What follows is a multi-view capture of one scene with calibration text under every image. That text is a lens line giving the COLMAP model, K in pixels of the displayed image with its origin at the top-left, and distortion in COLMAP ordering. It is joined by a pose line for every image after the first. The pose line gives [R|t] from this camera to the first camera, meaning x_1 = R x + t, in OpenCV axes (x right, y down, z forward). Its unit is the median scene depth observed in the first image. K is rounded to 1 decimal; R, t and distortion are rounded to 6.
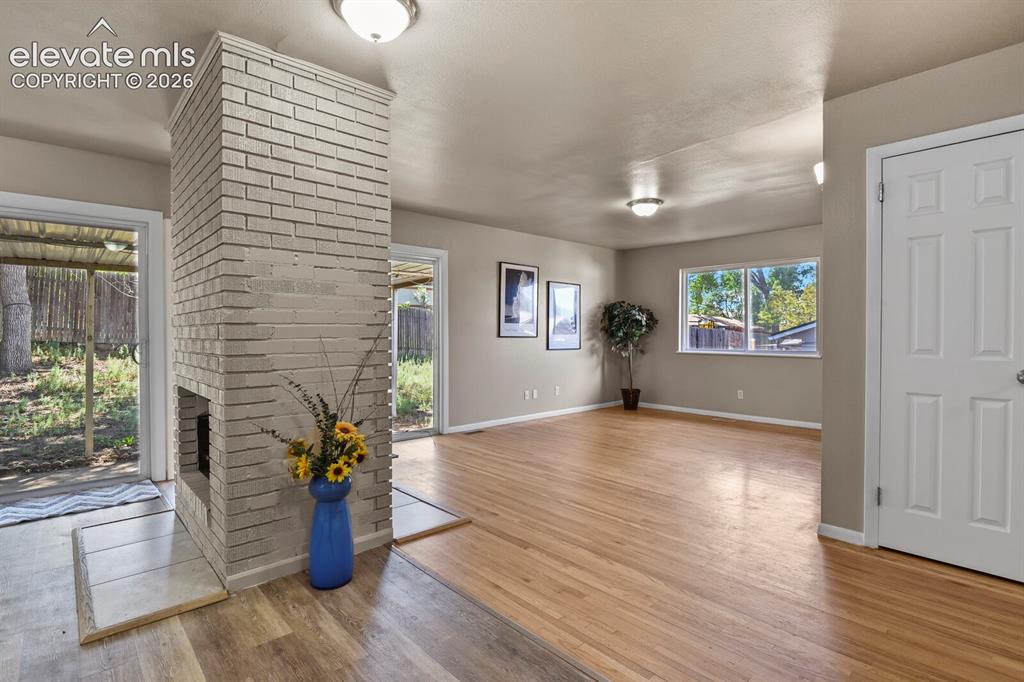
lens RADIAL K [[496.9, 0, 514.2], [0, 496.9, 337.6], [0, 0, 1]] dist [-0.008179, -0.002972]
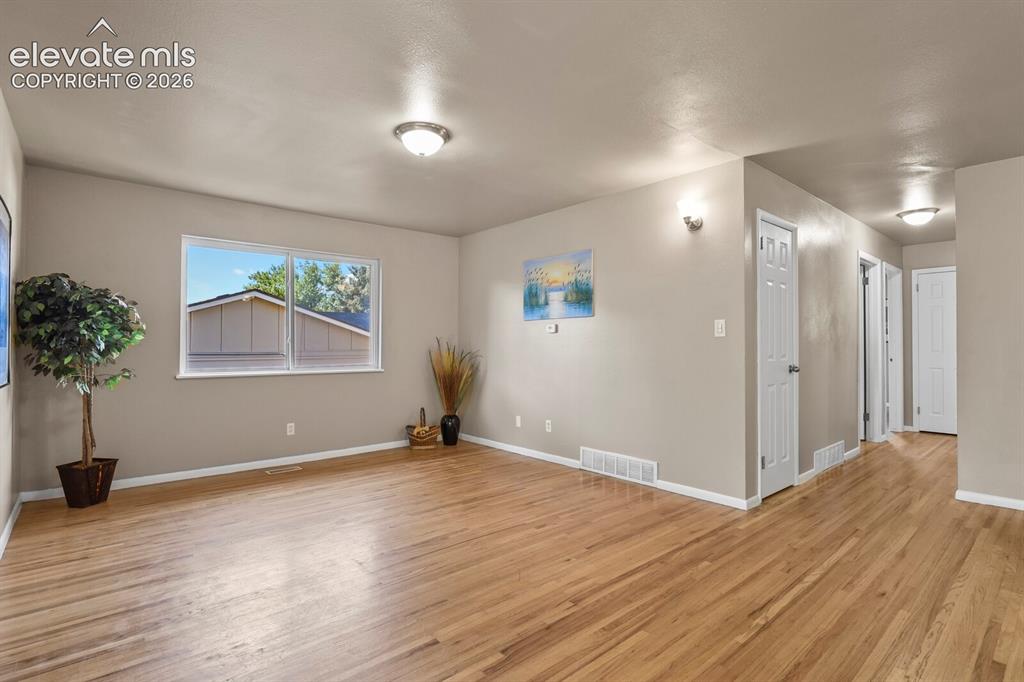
lens RADIAL K [[496.9, 0, 517.9], [0, 496.9, 334.2], [0, 0, 1]] dist [-0.008179, -0.002972]
pose [[0.019825, 0.021584, 0.999570, -0.280893], [0.007109, 0.999739, -0.021728, -0.005911], [-0.999778, 0.007537, 0.019666, 0.694087]]
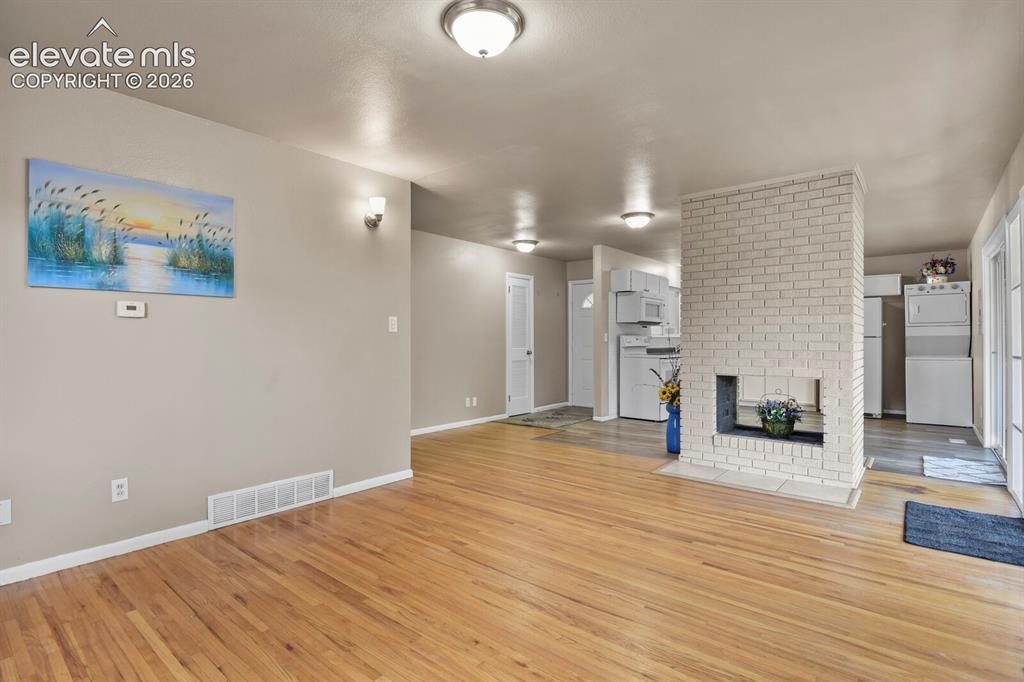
lens RADIAL K [[496.9, 0, 517.3], [0, 496.9, 339.6], [0, 0, 1]] dist [-0.008179, -0.002972]
pose [[-0.990073, 0.002637, -0.140528, 0.234187], [0.001717, 0.999976, 0.006661, -0.007773], [0.140542, 0.006354, -0.990054, 1.127824]]
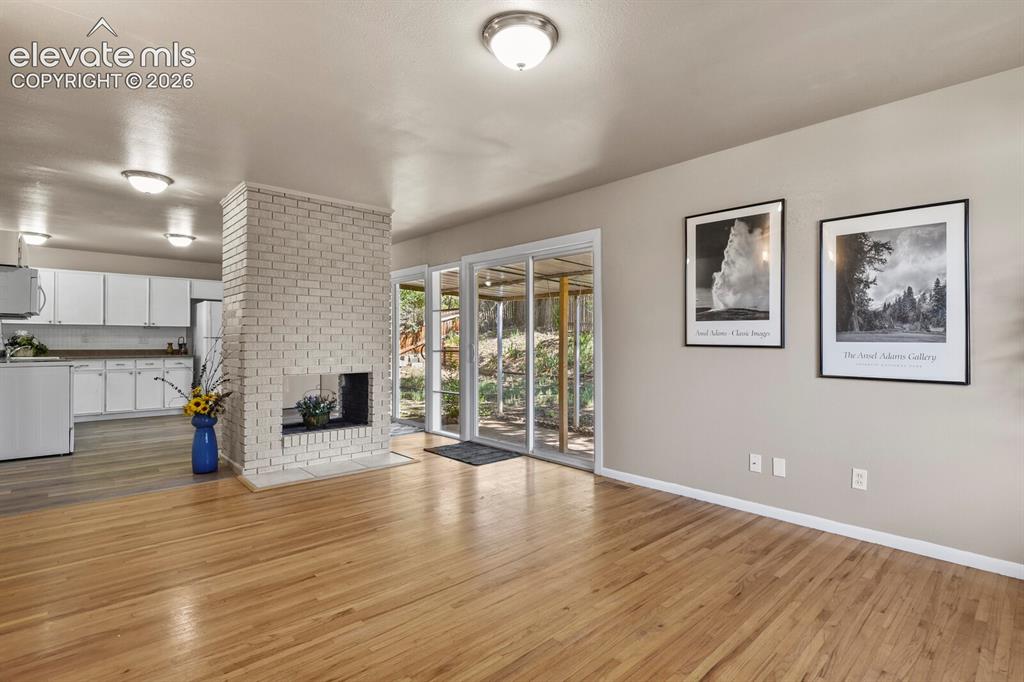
lens RADIAL K [[496.9, 0, 517.6], [0, 496.9, 339.4], [0, 0, 1]] dist [-0.008179, -0.002972]
pose [[0.004141, -0.001008, -0.999991, 0.552786], [-0.008811, 0.999961, -0.001044, -0.006211], [0.999953, 0.008816, 0.004131, 0.796130]]
